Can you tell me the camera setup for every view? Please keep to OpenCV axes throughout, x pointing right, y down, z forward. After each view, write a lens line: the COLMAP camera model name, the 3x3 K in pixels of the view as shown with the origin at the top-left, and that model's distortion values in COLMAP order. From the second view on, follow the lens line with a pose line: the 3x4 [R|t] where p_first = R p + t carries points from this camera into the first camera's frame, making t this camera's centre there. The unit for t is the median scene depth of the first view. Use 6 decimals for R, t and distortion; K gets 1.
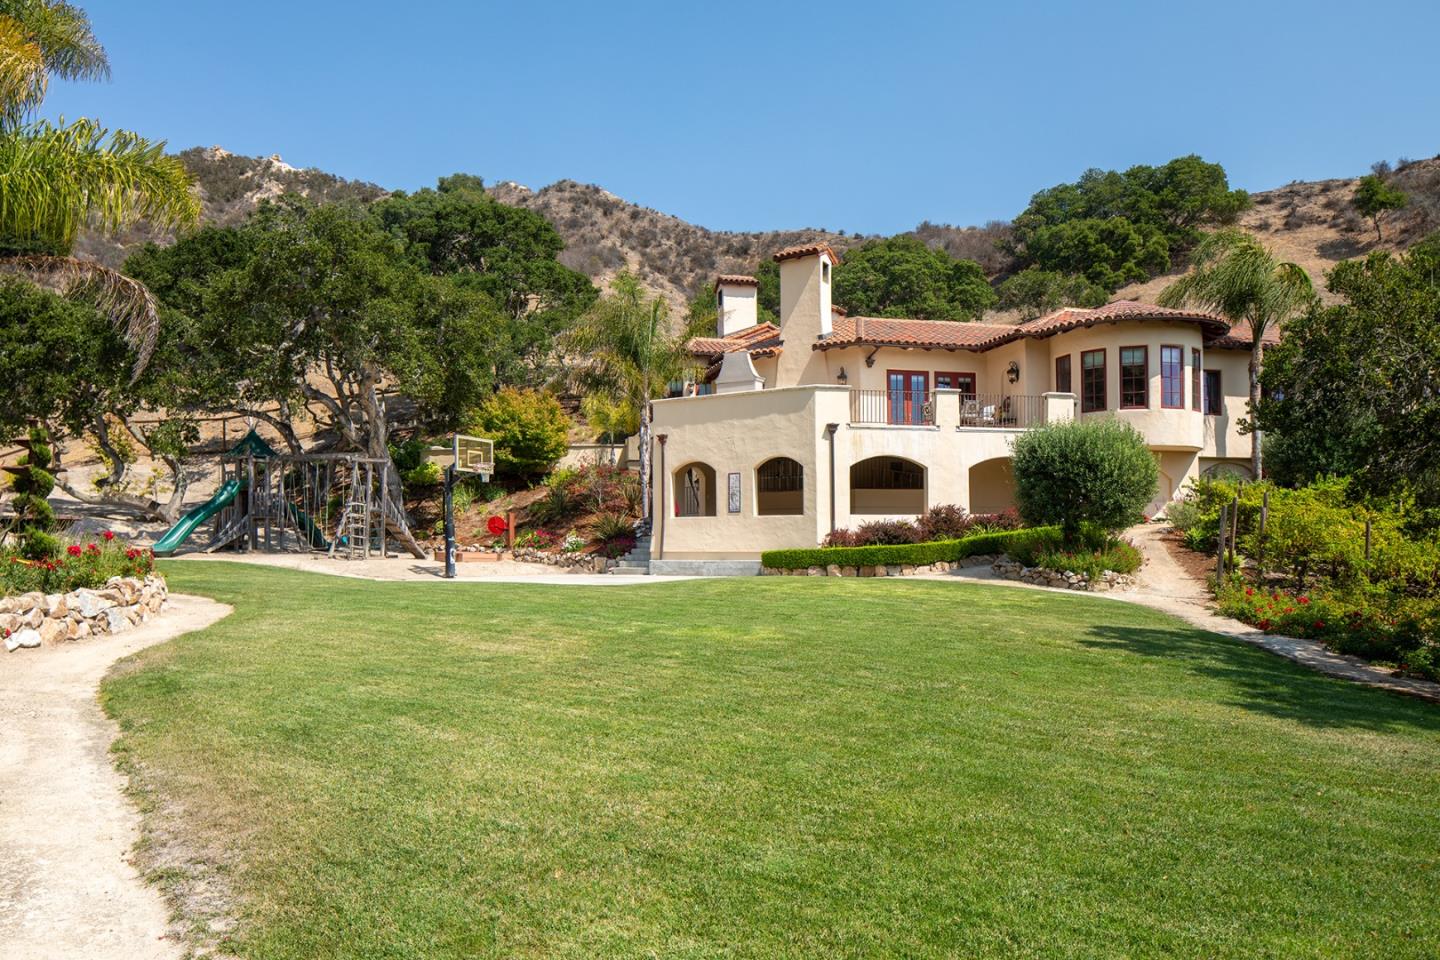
lens RADIAL K [[914.9, 0, 788.6], [0, 914.9, 504.2], [0, 0, 1]] dist [-0.005204, -0.000612]
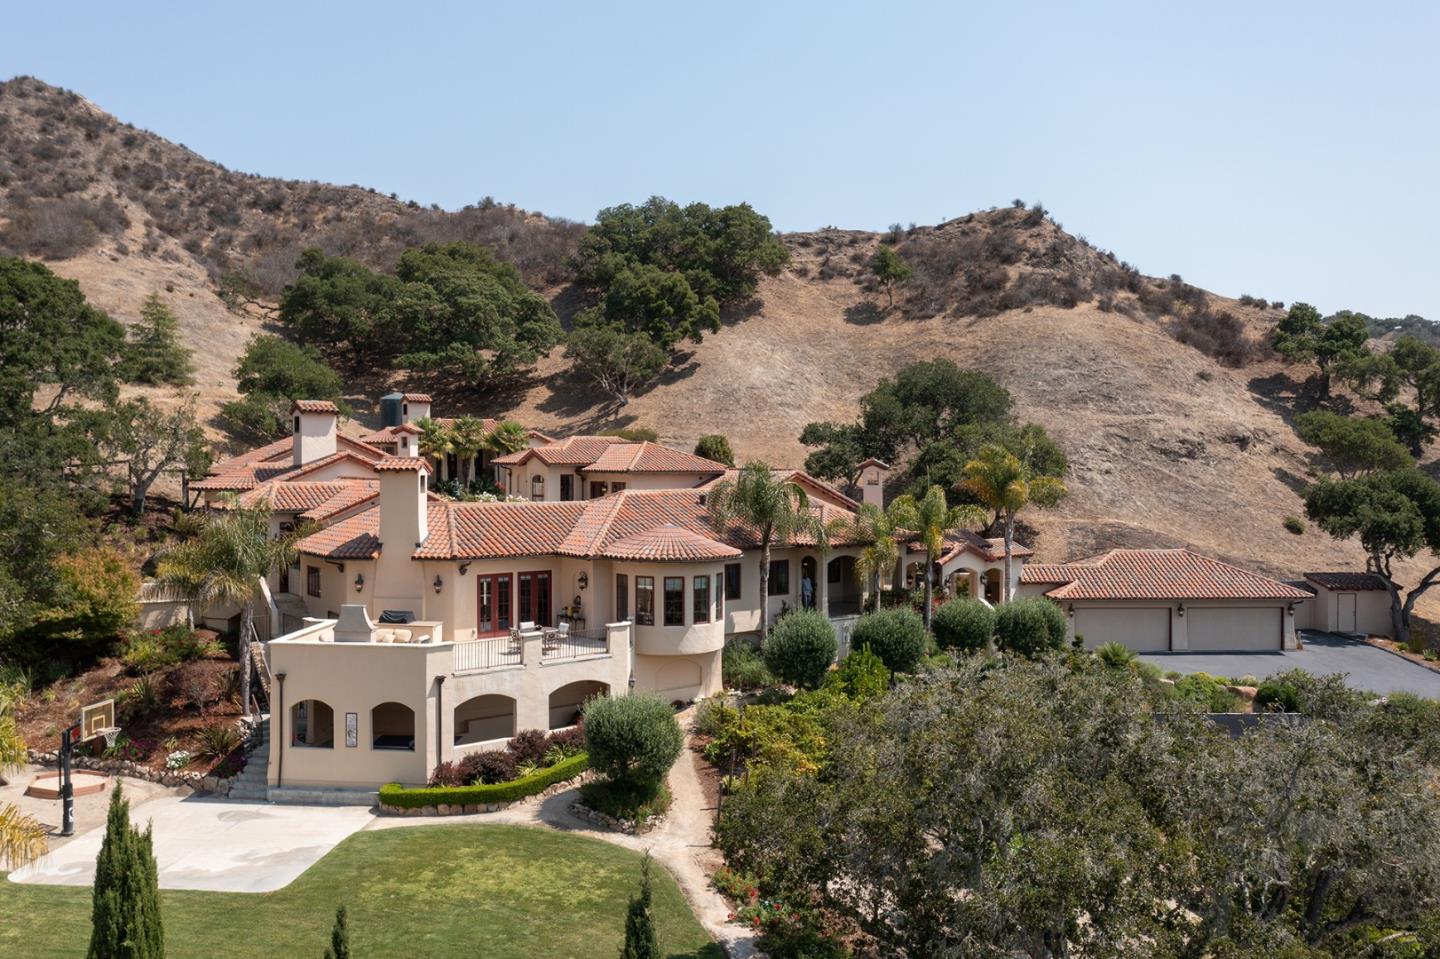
lens RADIAL K [[1003.2, 0, 718.6], [0, 1003.2, 452.7], [0, 0, 1]] dist [0.000560, 0.003124]
pose [[0.927270, 0.011439, 0.374218, -0.024295], [-0.011686, 0.999930, -0.001610, -0.083559], [-0.374210, -0.002881, 0.927340, -0.084007]]
